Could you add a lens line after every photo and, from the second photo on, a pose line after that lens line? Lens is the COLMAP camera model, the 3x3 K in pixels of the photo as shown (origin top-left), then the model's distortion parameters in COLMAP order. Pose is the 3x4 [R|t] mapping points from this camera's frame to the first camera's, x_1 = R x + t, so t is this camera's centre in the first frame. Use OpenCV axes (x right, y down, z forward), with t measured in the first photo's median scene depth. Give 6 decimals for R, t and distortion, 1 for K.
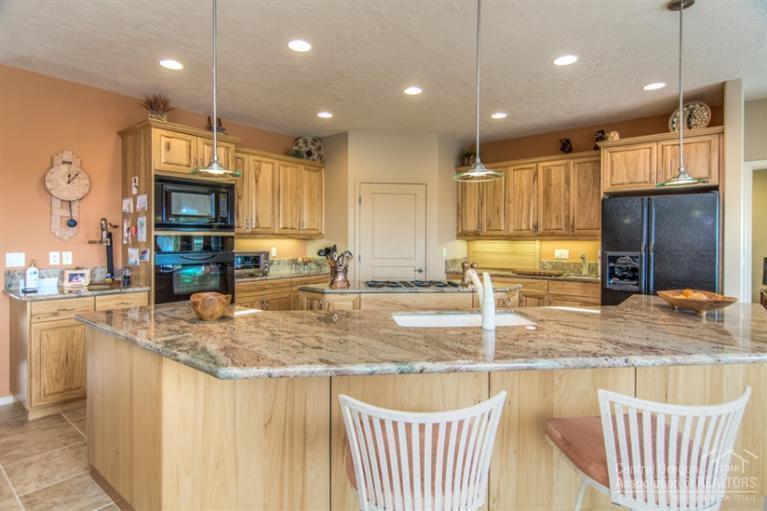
lens RADIAL K [[408.2, 0, 401.0], [0, 408.2, 253.9], [0, 0, 1]] dist [0.001146, 0.000175]
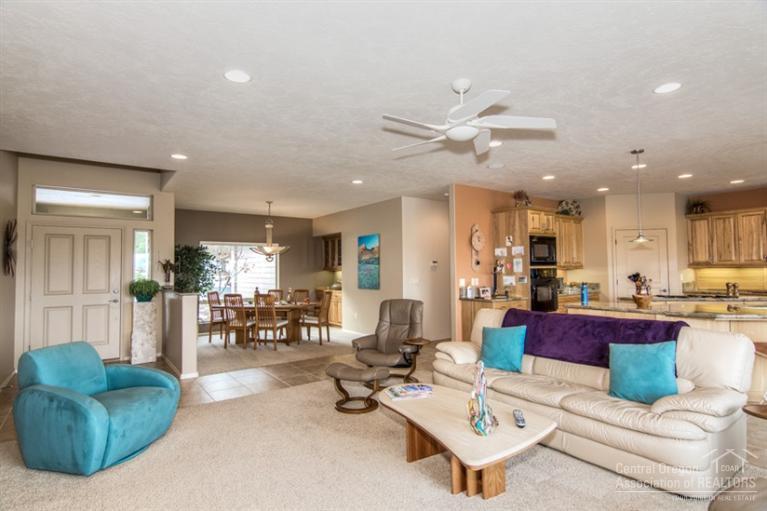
lens RADIAL K [[409.3, 0, 383.9], [0, 409.3, 267.0], [0, 0, 1]] dist [0.002049, 0.000349]
pose [[0.959873, -0.014833, -0.280042, -0.509514], [0.004460, 0.999281, -0.037642, 0.009285], [0.280399, 0.034883, 0.959250, -0.662123]]
